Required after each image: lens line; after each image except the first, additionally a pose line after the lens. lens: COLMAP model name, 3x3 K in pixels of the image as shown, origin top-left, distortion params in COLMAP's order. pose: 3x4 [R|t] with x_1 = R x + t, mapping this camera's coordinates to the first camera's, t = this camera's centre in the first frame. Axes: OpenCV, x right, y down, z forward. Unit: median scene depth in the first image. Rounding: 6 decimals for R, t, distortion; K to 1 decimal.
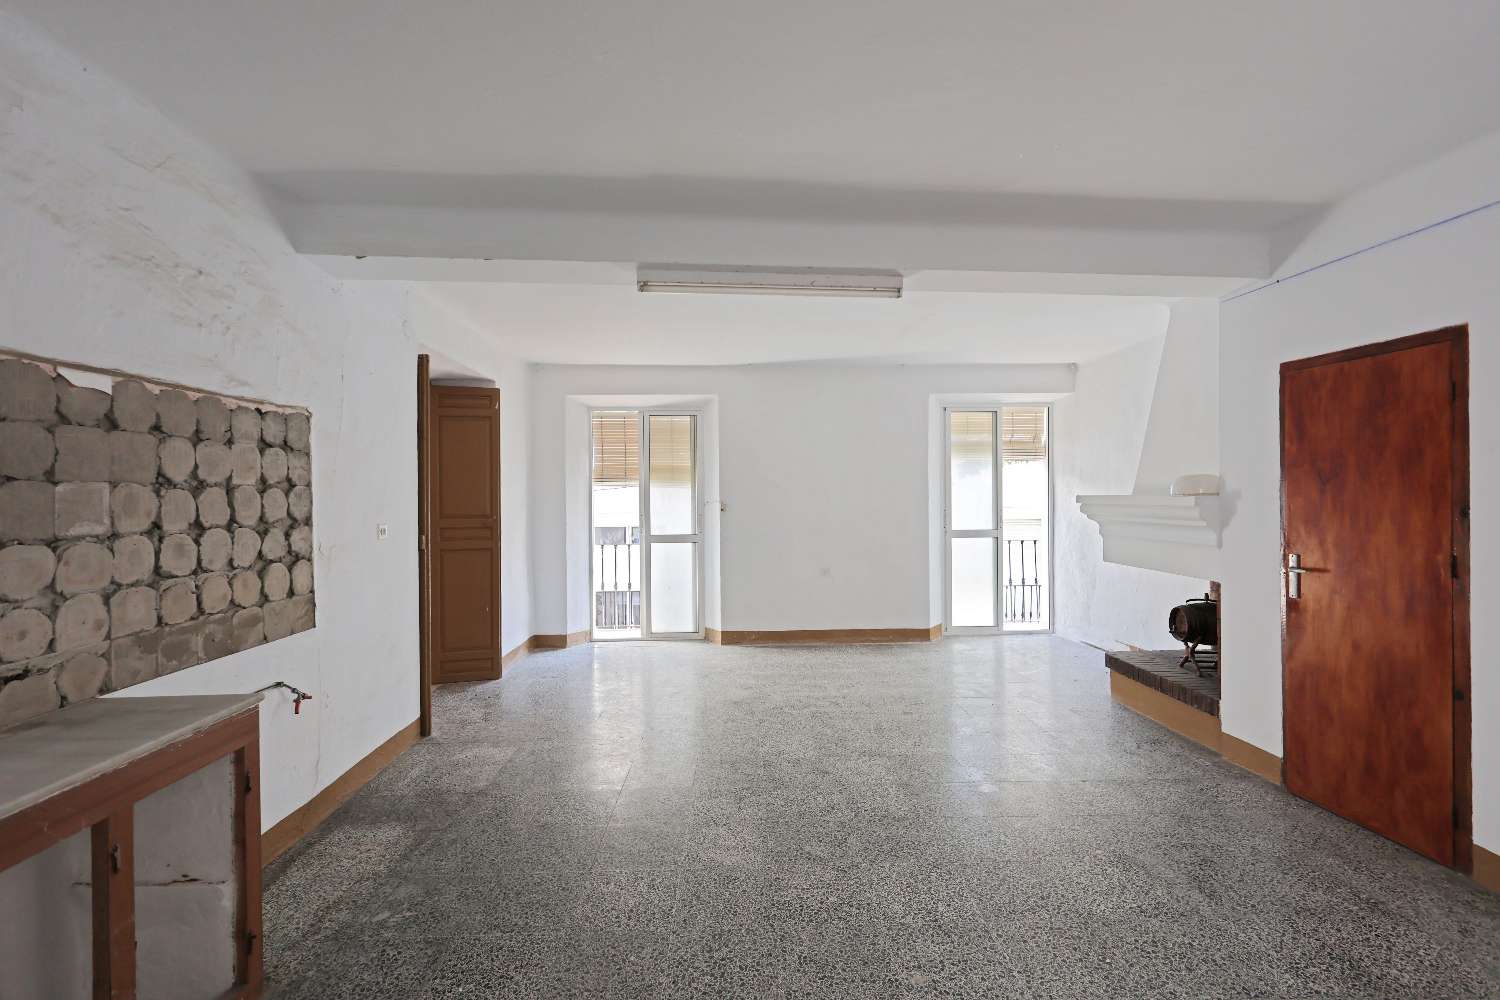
lens RADIAL K [[648.7, 0, 751.7], [0, 648.7, 495.3], [0, 0, 1]] dist [0.007900, -0.000002]
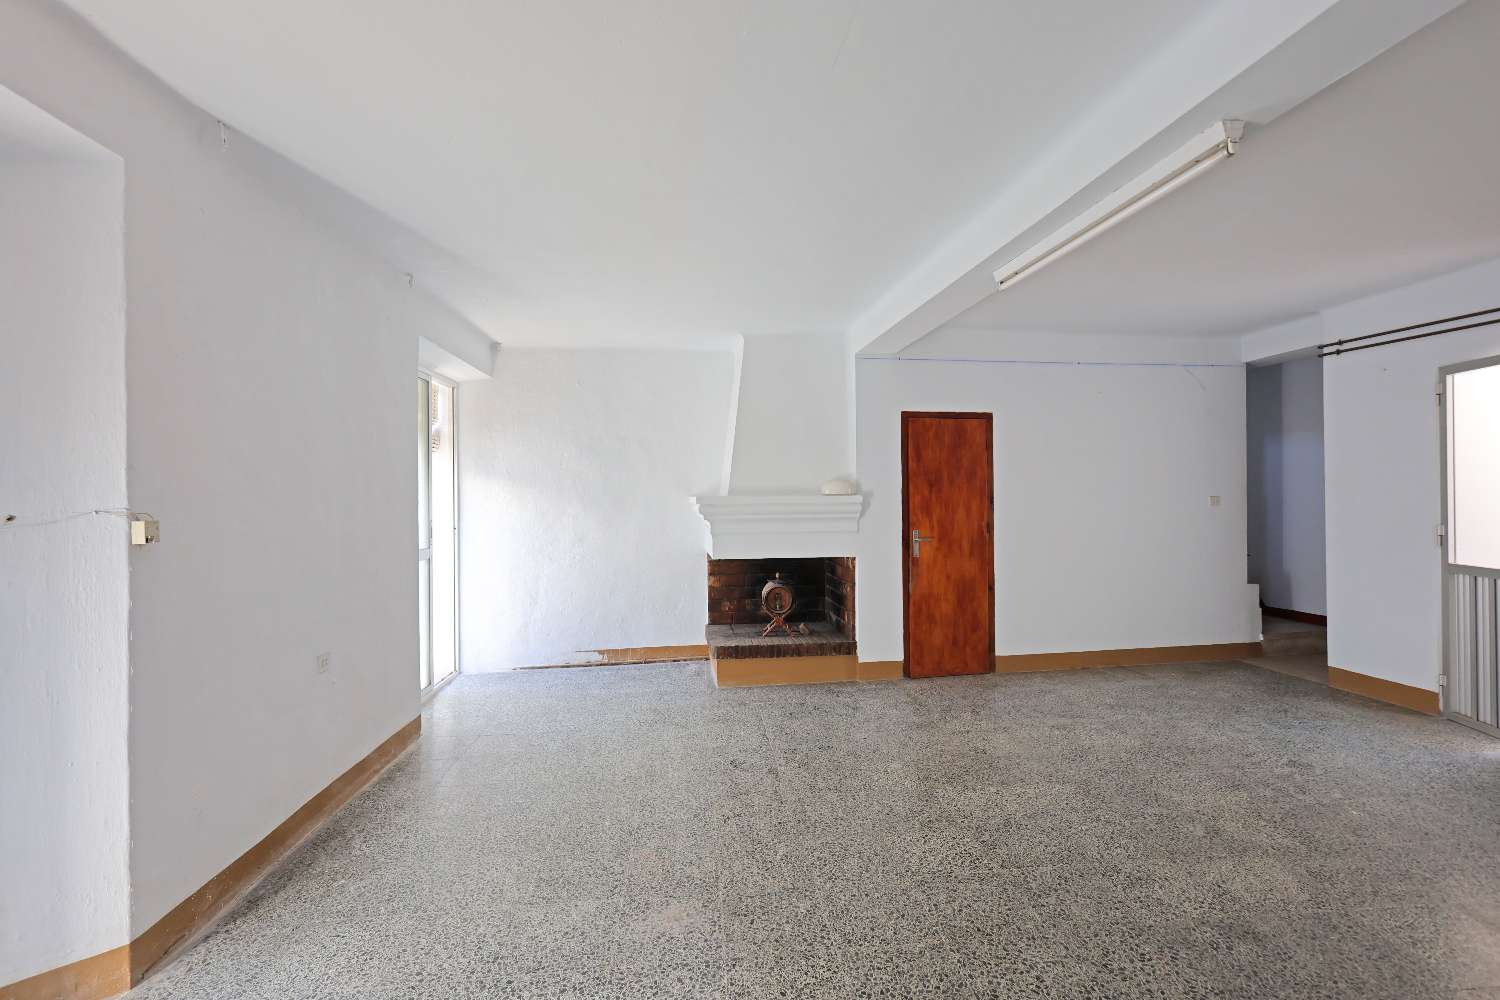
lens RADIAL K [[648.7, 0, 755.0], [0, 648.7, 498.2], [0, 0, 1]] dist [0.007900, -0.000002]
pose [[-0.062447, 0.006510, 0.998027, -0.968945], [0.012426, 0.999906, -0.005745, 0.018660], [-0.997971, 0.012043, -0.062522, 1.905351]]
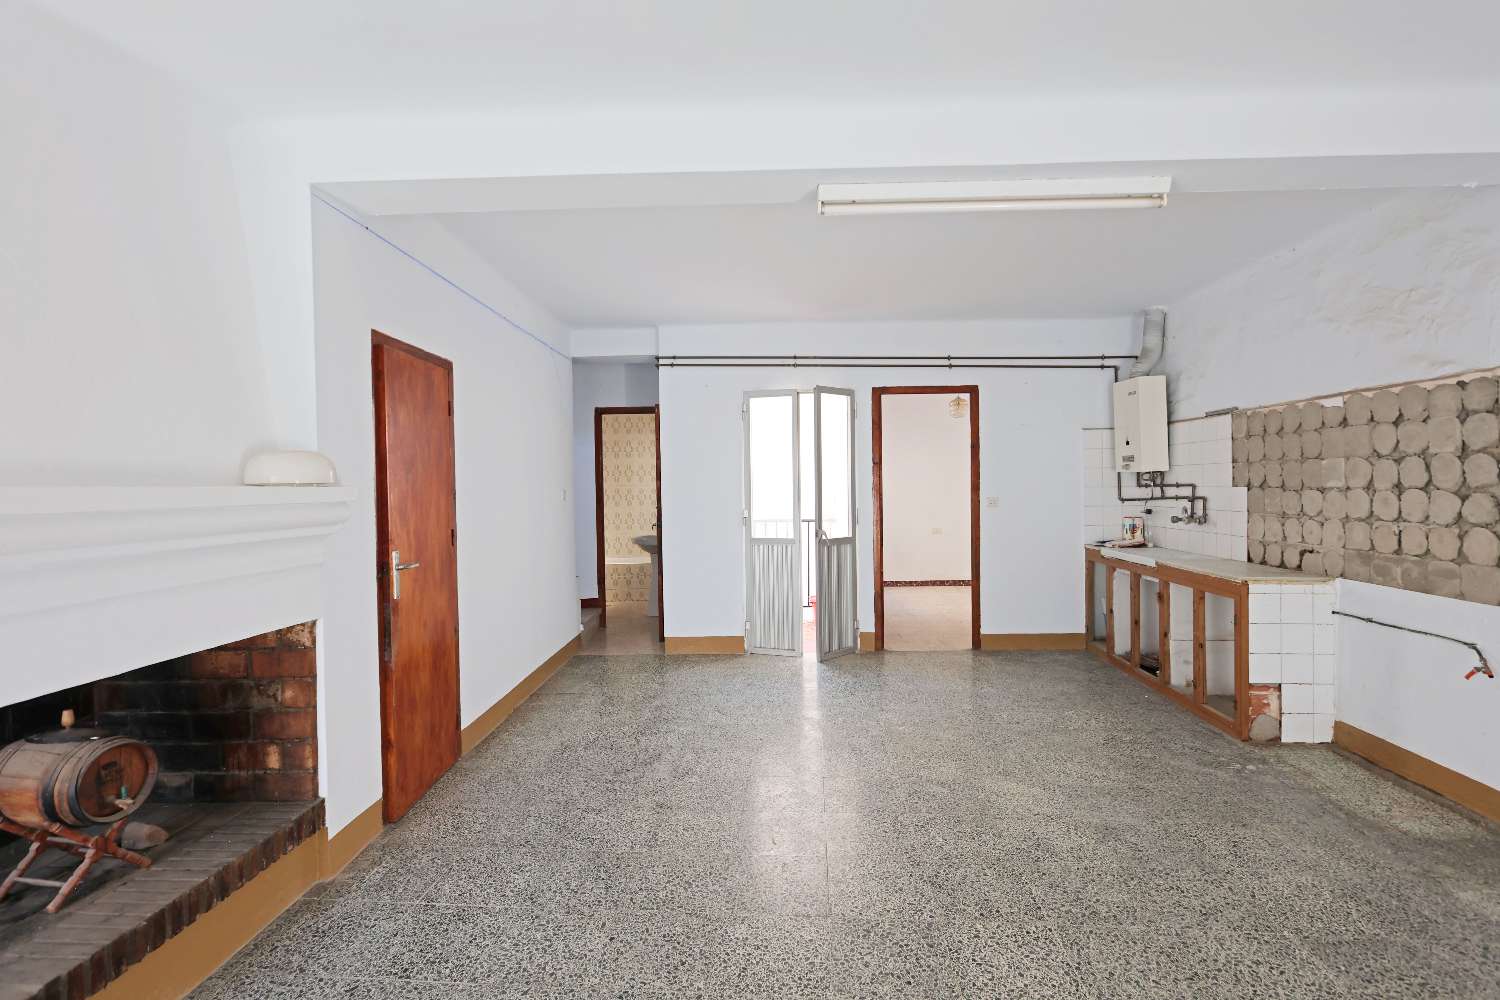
lens RADIAL K [[696.0, 0, 748.7], [0, 696.0, 497.2], [0, 0, 1]] dist [0.004202, -0.000018]
pose [[-0.993493, 0.020330, 0.112068, 0.302134], [0.022700, 0.999544, 0.019911, 0.009873], [-0.111612, 0.022325, -0.993501, 2.410213]]
